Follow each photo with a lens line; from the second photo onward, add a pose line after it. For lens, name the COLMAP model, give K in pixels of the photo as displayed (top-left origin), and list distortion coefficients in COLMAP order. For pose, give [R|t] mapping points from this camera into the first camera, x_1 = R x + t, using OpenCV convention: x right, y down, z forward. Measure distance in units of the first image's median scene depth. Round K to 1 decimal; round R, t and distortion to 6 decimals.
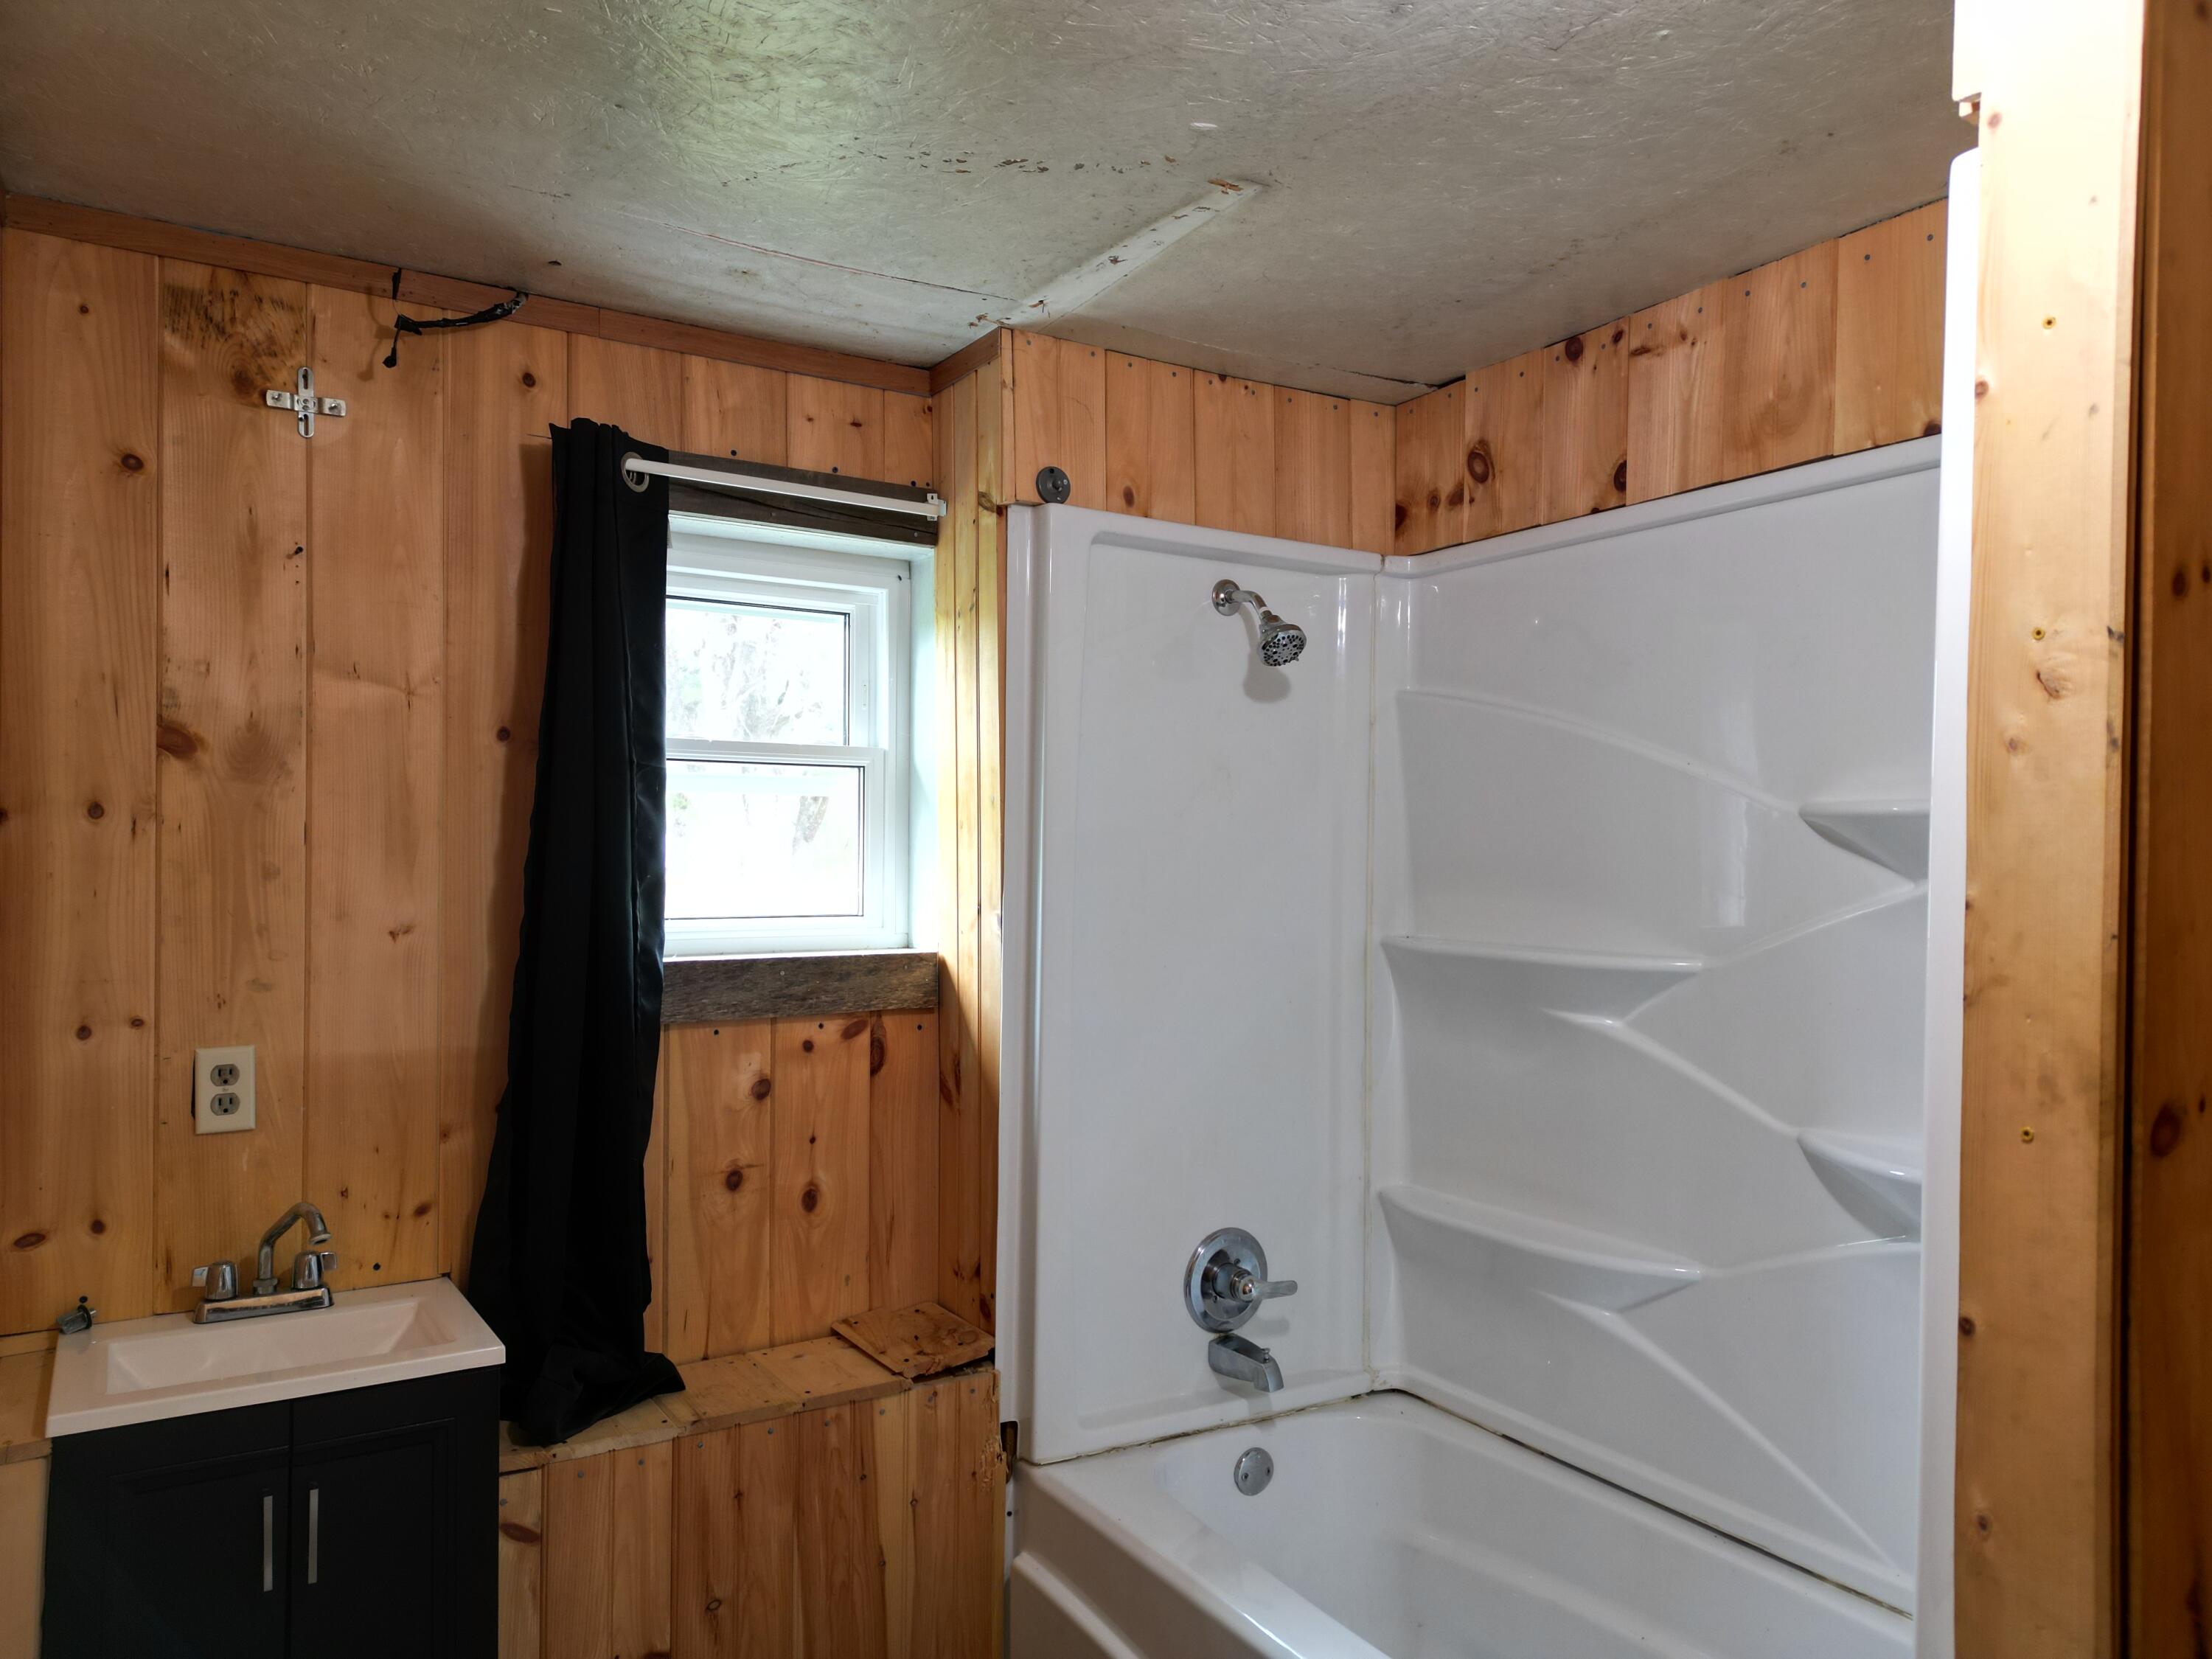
lens RADIAL K [[1537.5, 0, 1107.8], [0, 1537.5, 833.4], [0, 0, 1]] dist [0.007483, -0.000752]
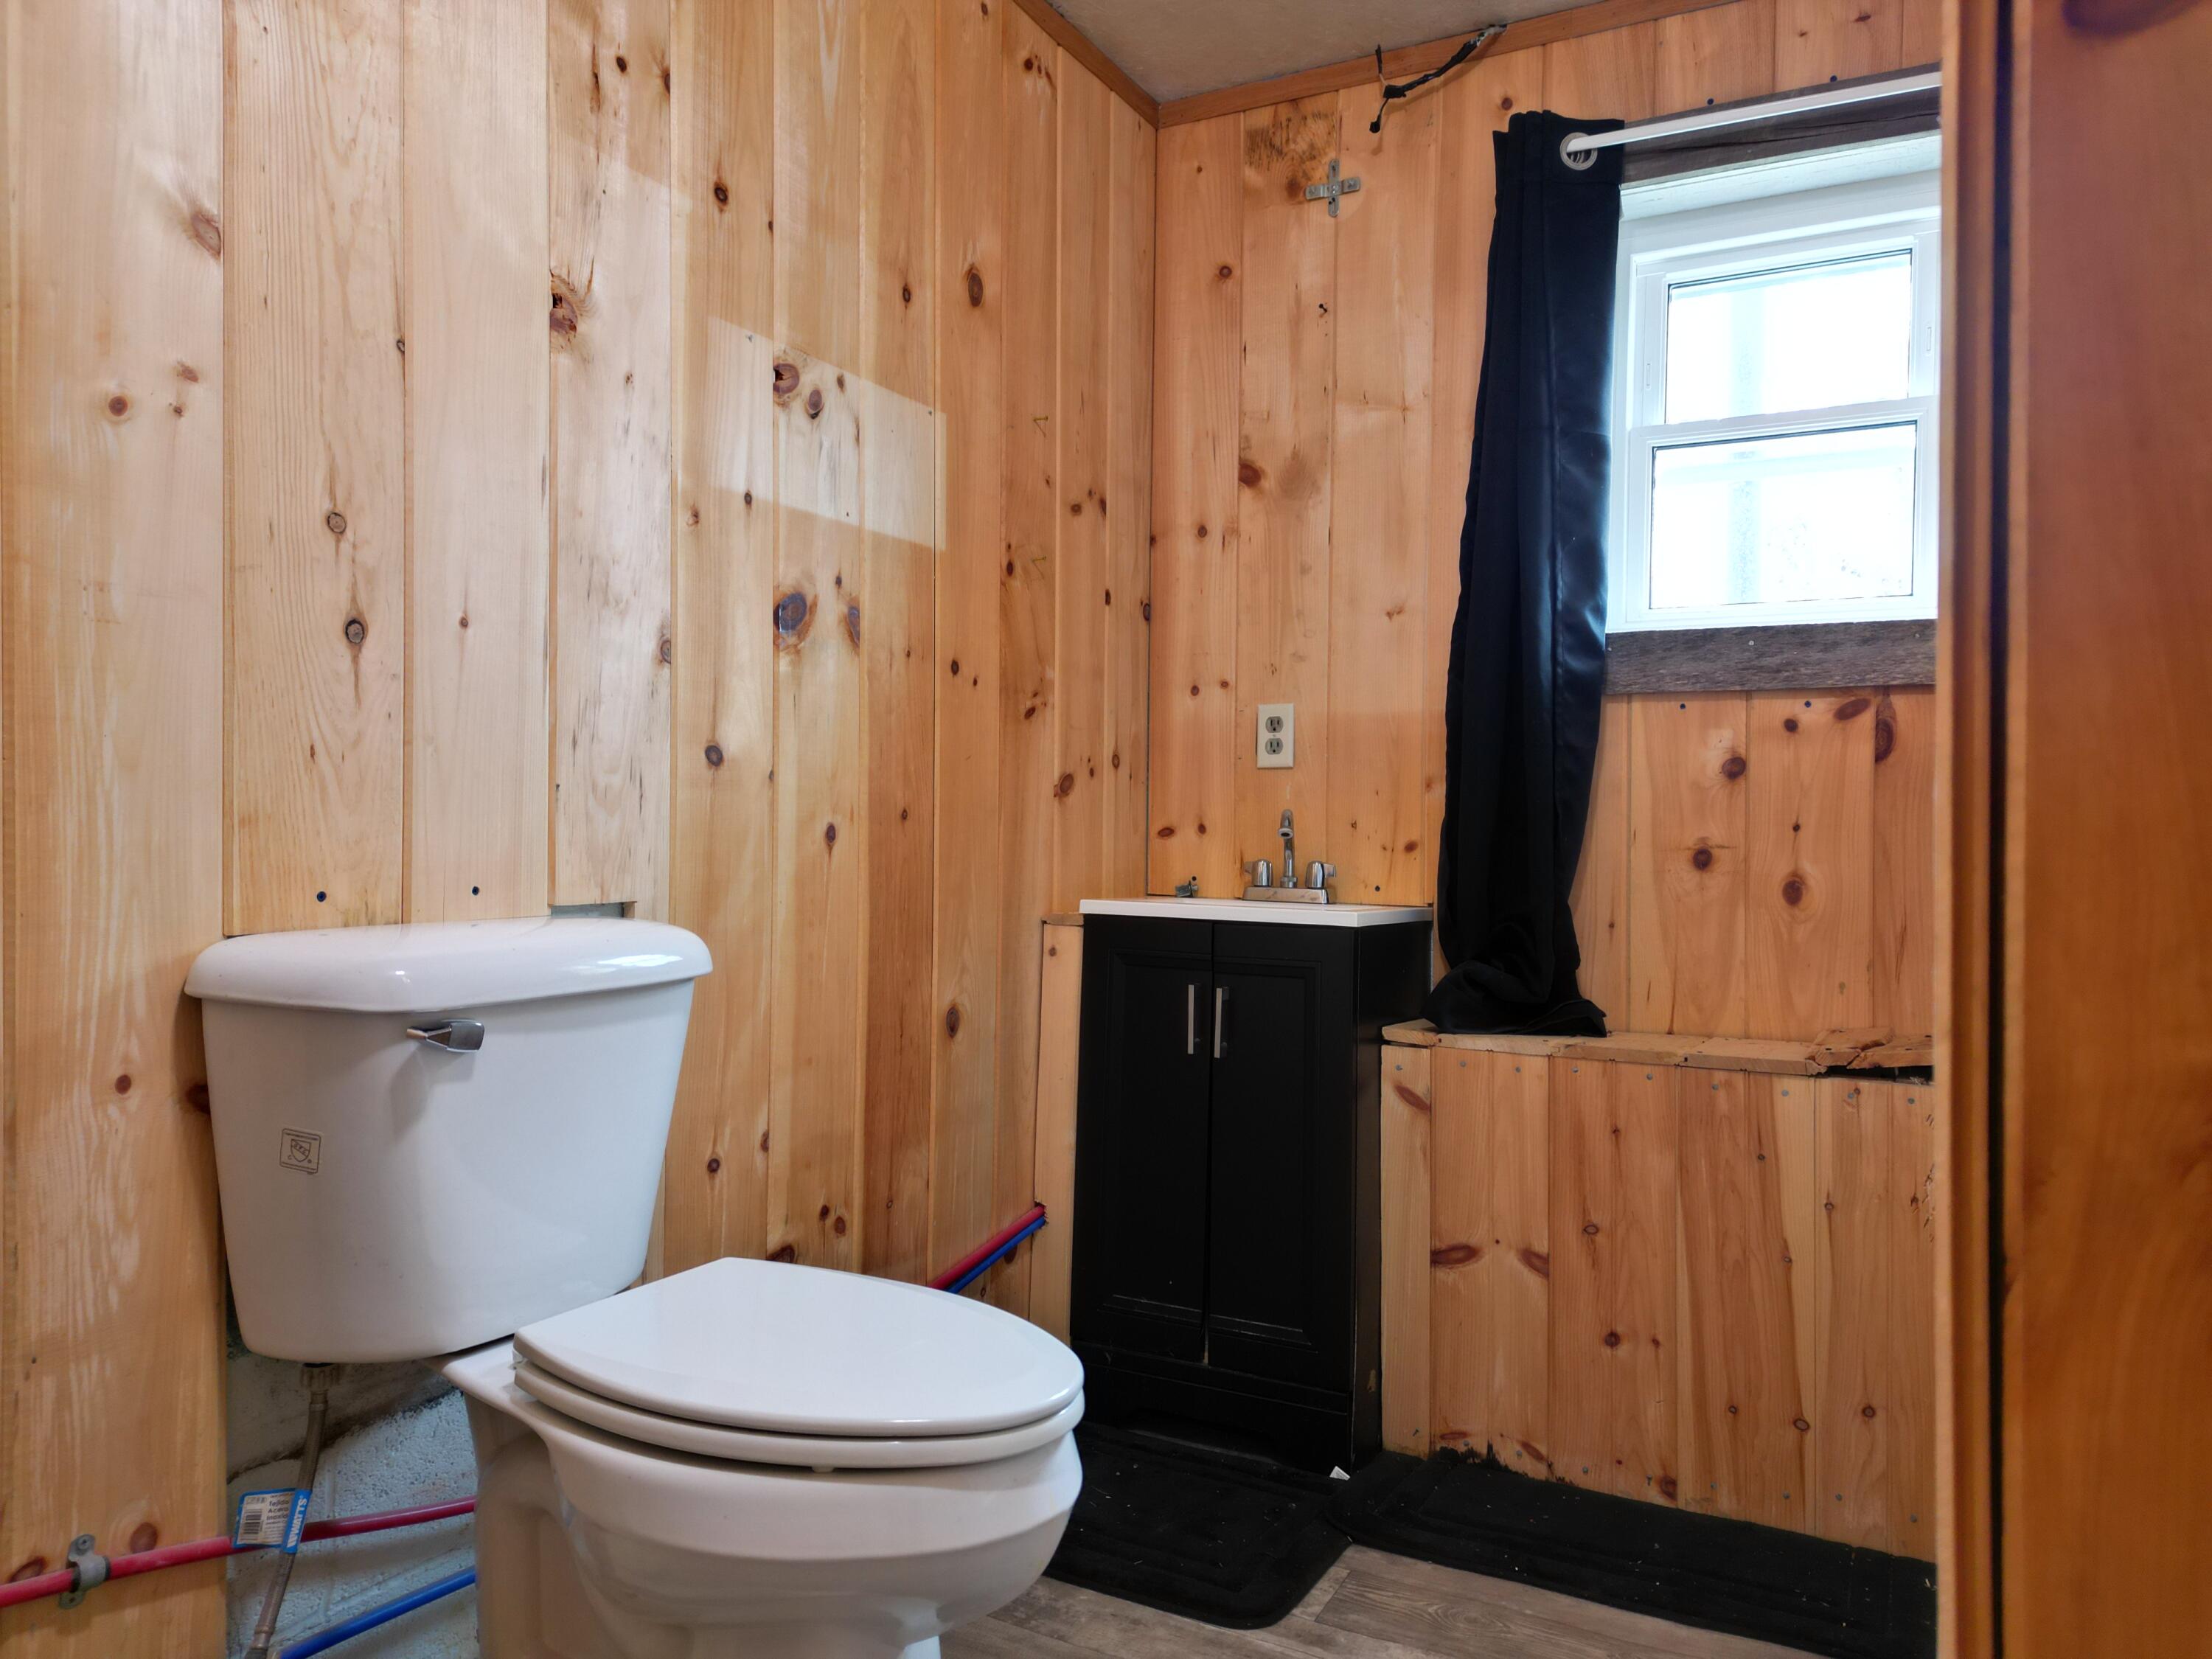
lens RADIAL K [[1501.2, 0, 1072.8], [0, 1501.2, 844.6], [0, 0, 1]] dist [0.015108, -0.002464]
pose [[0.500631, 0.023766, -0.865334, 0.420173], [0.000802, 0.999610, 0.027917, 0.206831], [0.865660, -0.014670, 0.500417, 0.191616]]
